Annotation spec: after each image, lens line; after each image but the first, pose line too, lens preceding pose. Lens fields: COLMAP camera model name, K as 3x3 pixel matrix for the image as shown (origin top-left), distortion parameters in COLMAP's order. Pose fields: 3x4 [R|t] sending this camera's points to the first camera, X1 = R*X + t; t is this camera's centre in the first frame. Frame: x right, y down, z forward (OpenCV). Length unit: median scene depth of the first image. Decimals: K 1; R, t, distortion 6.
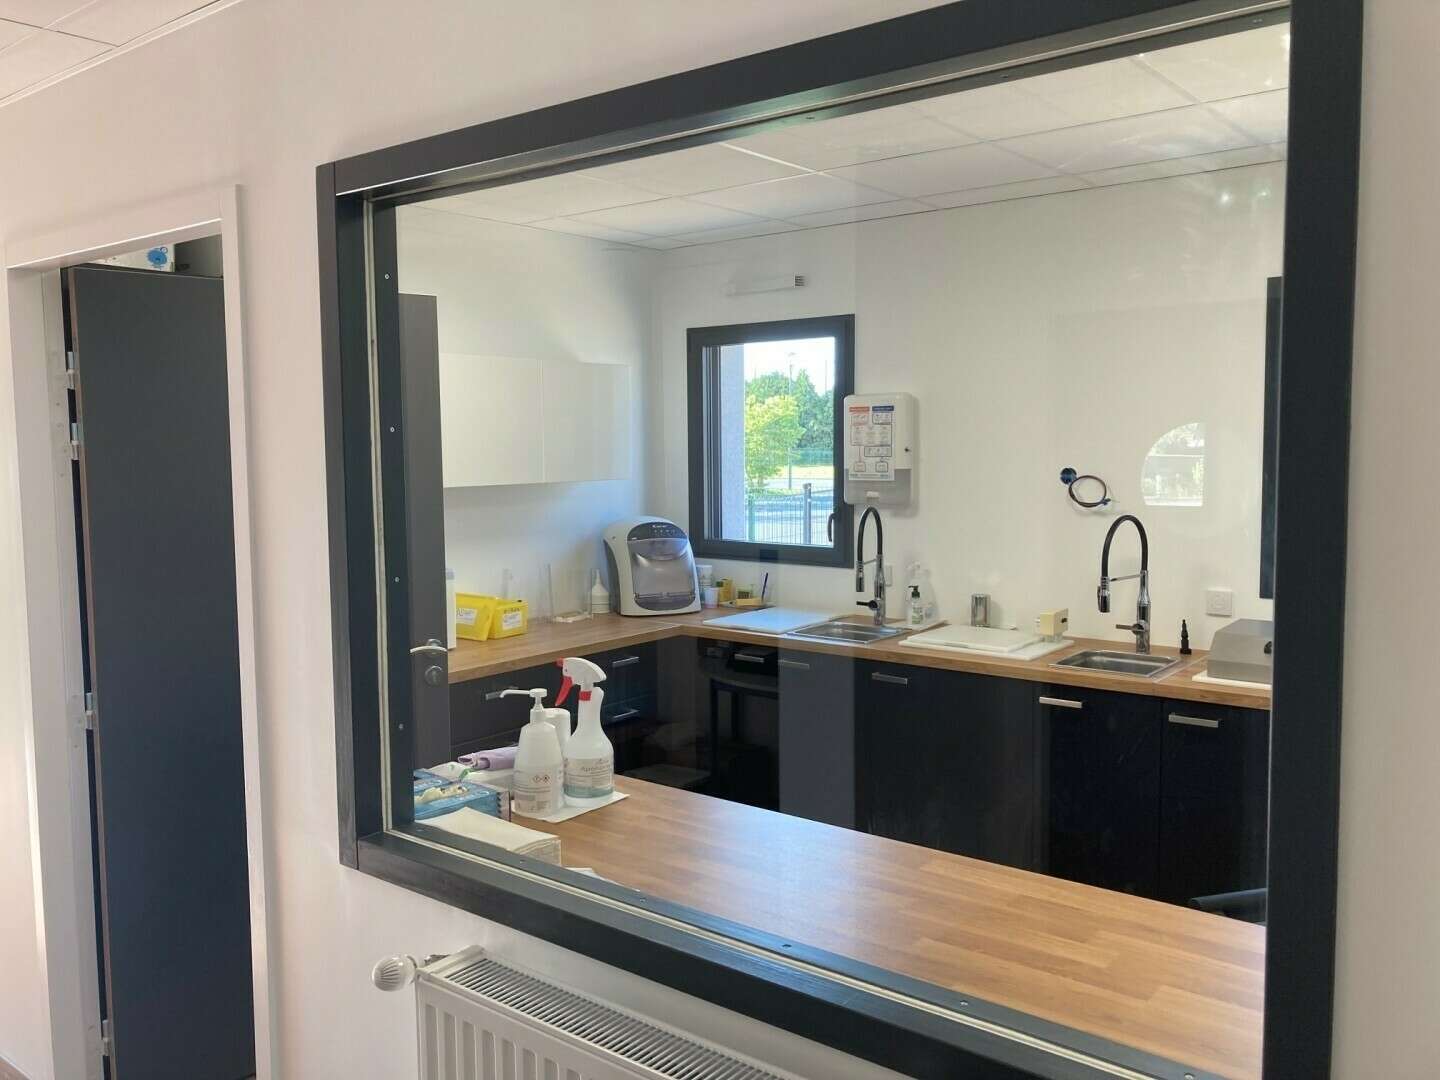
lens RADIAL K [[1184.4, 0, 720.0], [0, 1184.4, 540.0], [0, 0, 1]] dist [0.013477, 0.007331]
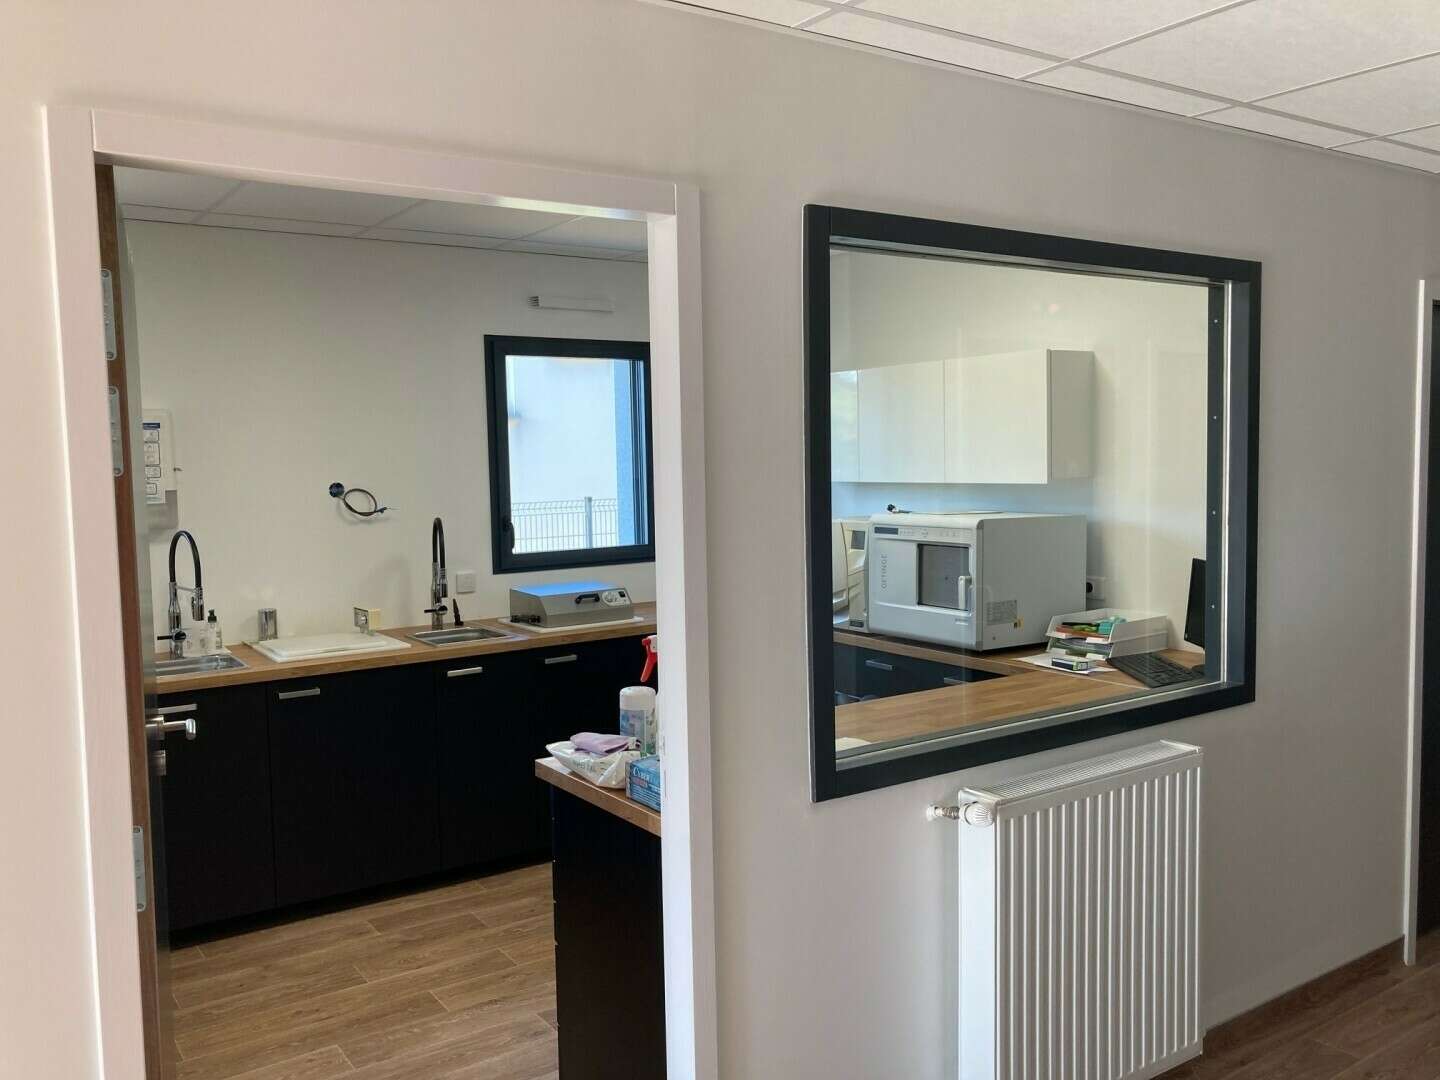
lens RADIAL K [[1184.4, 0, 720.0], [0, 1184.4, 540.0], [0, 0, 1]] dist [0.013477, 0.007331]
pose [[0.269719, -0.069853, 0.960402, -0.684009], [0.096359, 0.994317, 0.045259, -0.023162], [-0.958106, 0.080336, 0.274917, 0.351738]]
